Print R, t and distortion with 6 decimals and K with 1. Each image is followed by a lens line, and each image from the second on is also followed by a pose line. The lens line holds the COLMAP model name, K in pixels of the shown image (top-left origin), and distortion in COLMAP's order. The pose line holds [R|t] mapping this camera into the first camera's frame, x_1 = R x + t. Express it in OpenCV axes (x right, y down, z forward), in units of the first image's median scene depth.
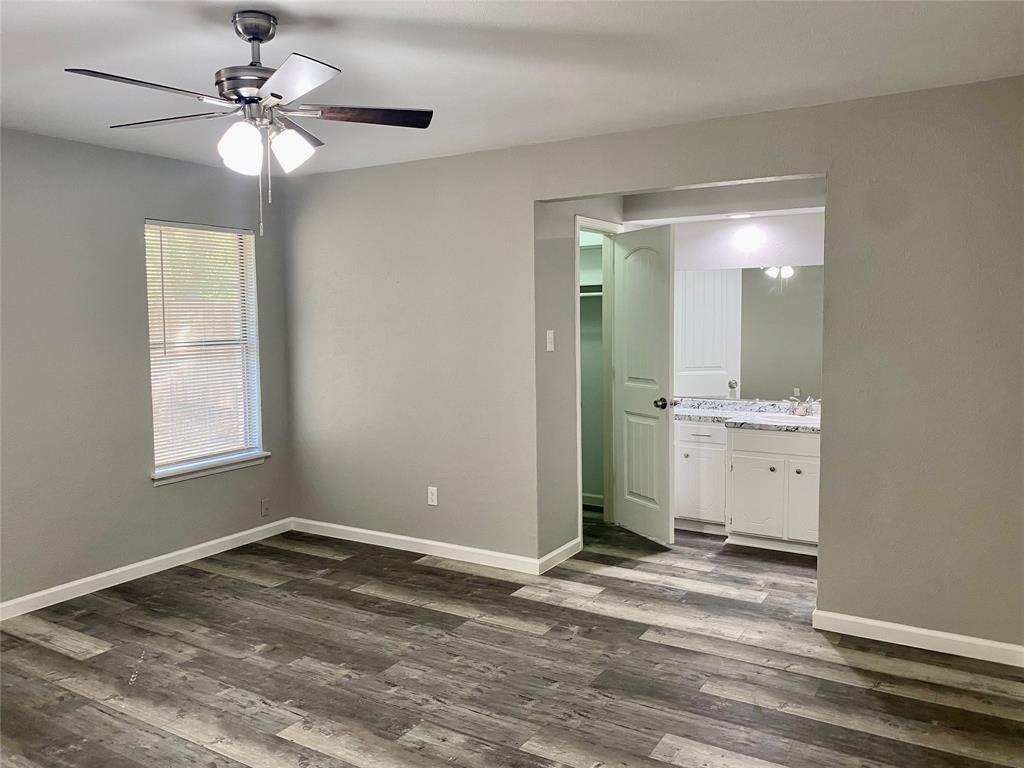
lens RADIAL K [[791.3, 0, 514.3], [0, 791.3, 376.5], [0, 0, 1]] dist [0.026107, -0.035832]
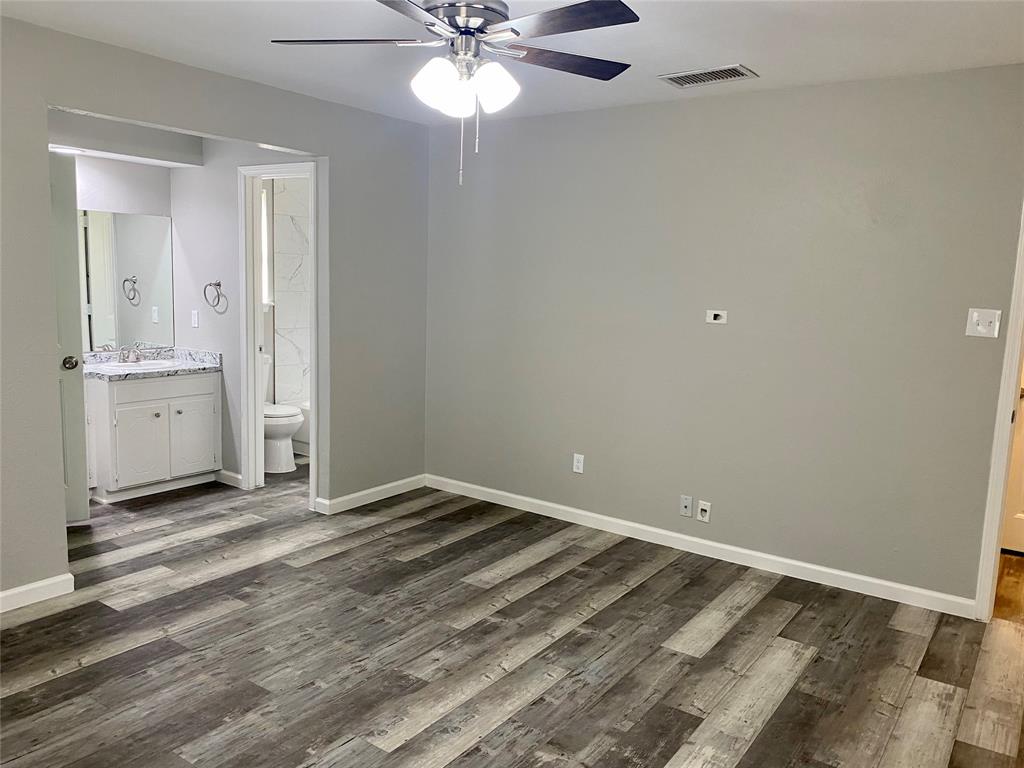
lens RADIAL K [[791.3, 0, 512.1], [0, 791.3, 389.8], [0, 0, 1]] dist [0.026107, -0.035832]
pose [[0.080177, -0.137858, 0.987202, -0.772365], [0.048238, 0.989766, 0.134299, -0.036681], [-0.995613, 0.036853, 0.086006, 0.549443]]
